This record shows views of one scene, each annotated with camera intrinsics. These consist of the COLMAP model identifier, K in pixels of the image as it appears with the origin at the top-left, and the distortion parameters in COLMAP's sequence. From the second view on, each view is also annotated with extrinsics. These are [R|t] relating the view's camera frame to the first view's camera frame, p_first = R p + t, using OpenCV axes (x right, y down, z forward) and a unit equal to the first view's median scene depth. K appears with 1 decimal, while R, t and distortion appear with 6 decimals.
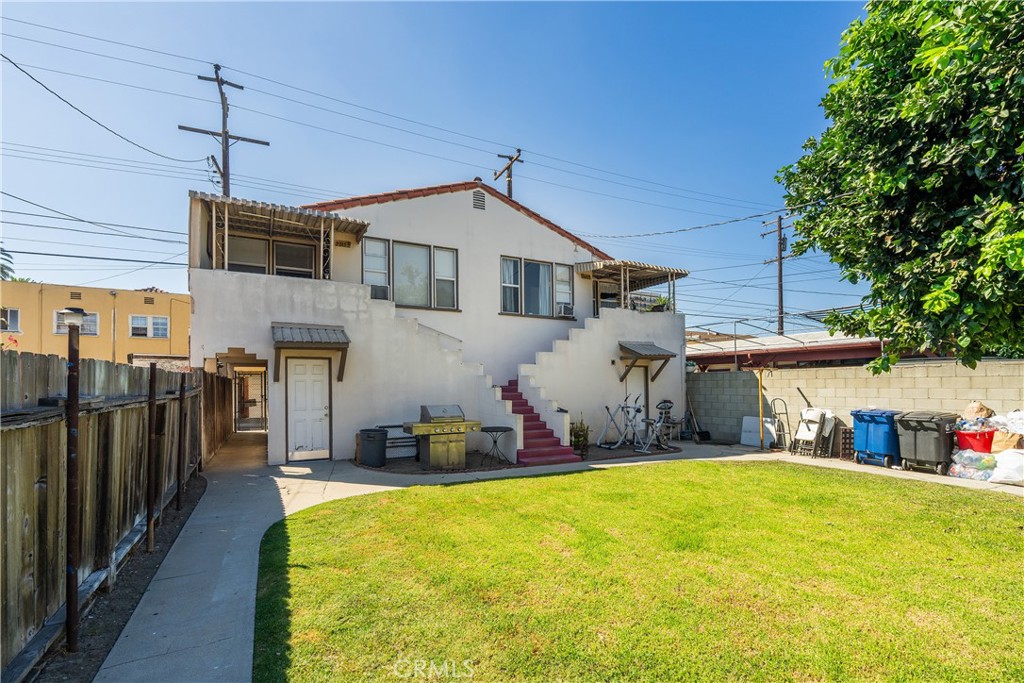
lens RADIAL K [[470.9, 0, 515.3], [0, 470.9, 382.9], [0, 0, 1]] dist [-0.002367, -0.000047]
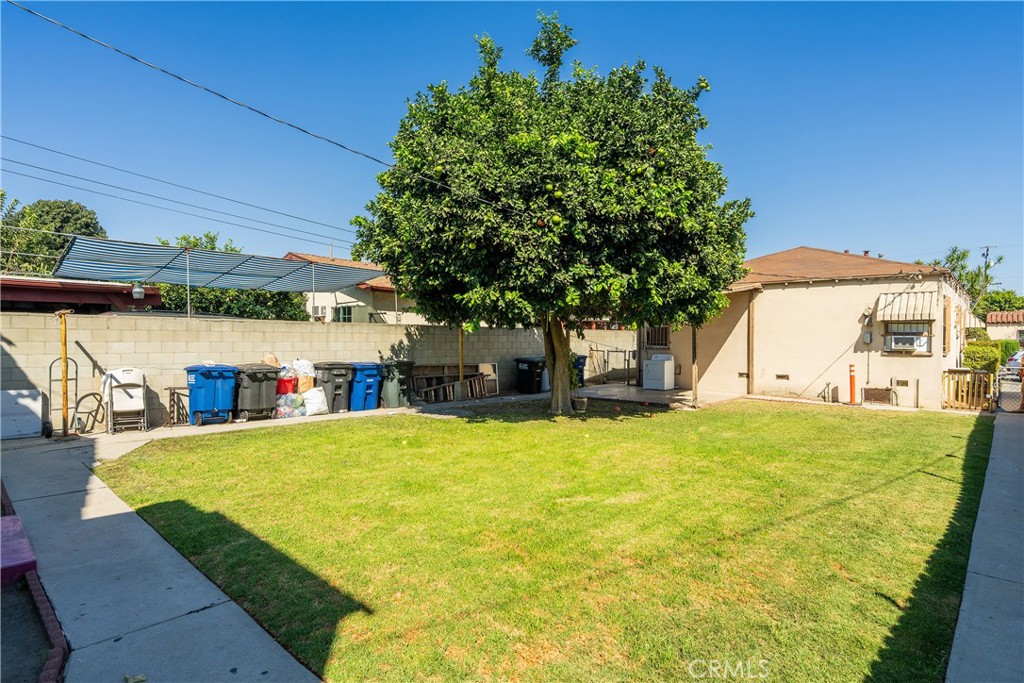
lens RADIAL K [[540.6, 0, 512.0], [0, 540.6, 341.5], [0, 0, 1]] dist [0.000325, -0.000030]
pose [[-0.330531, -0.002024, 0.943793, -0.359006], [-0.012434, 0.999920, -0.002210, 0.004070], [-0.943713, -0.012465, -0.330530, 0.625633]]
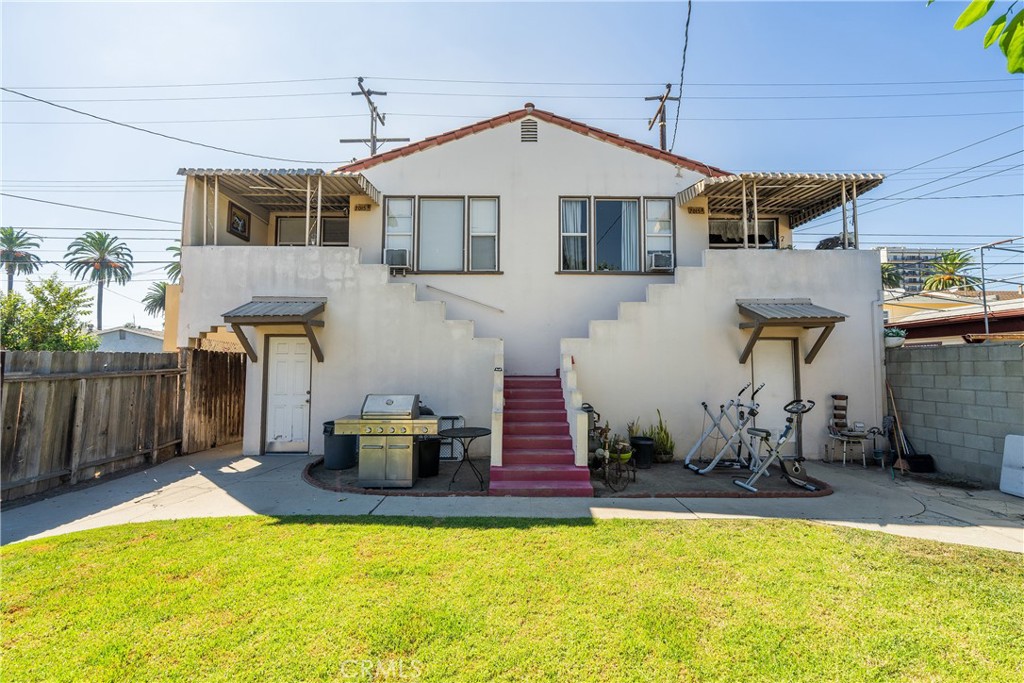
lens RADIAL K [[460.2, 0, 508.0], [0, 460.2, 343.8], [0, 0, 1]] dist [-0.002516, -0.000105]
pose [[0.886016, -0.017360, -0.463330, 0.262691], [-0.003524, 0.999018, -0.044171, -0.000431], [0.463641, 0.040769, 0.885084, 0.350488]]
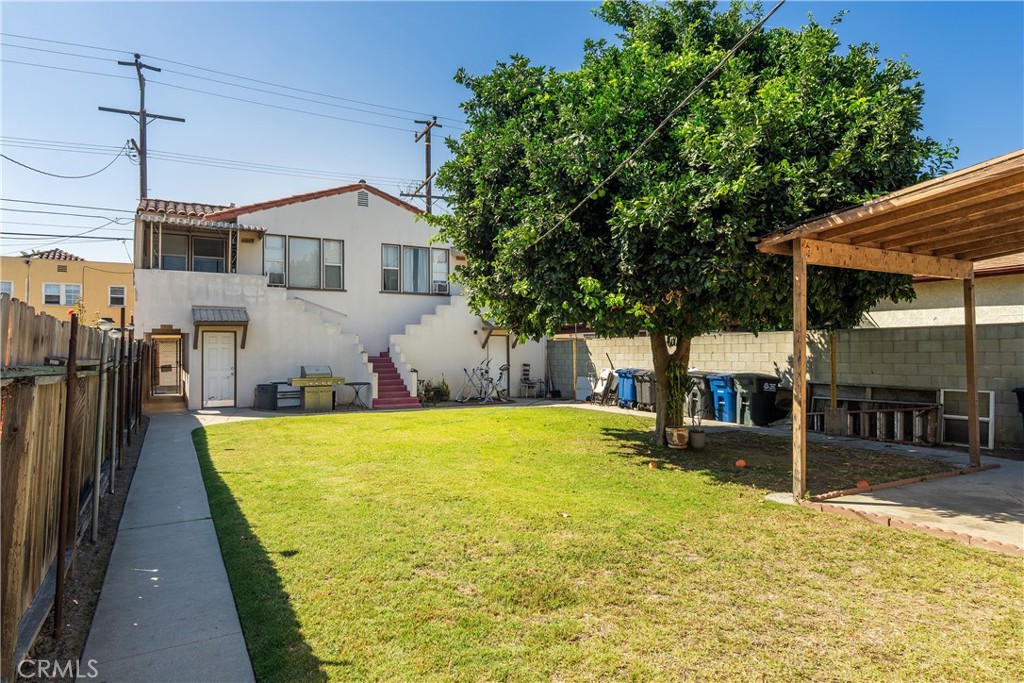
lens RADIAL K [[616.1, 0, 508.0], [0, 616.1, 333.7], [0, 0, 1]] dist [0.002623, 0.001087]
pose [[0.999825, -0.000655, 0.018679, 0.292378], [0.001109, 0.999704, -0.024321, -0.002034], [-0.018657, 0.024338, 0.999530, -0.642852]]
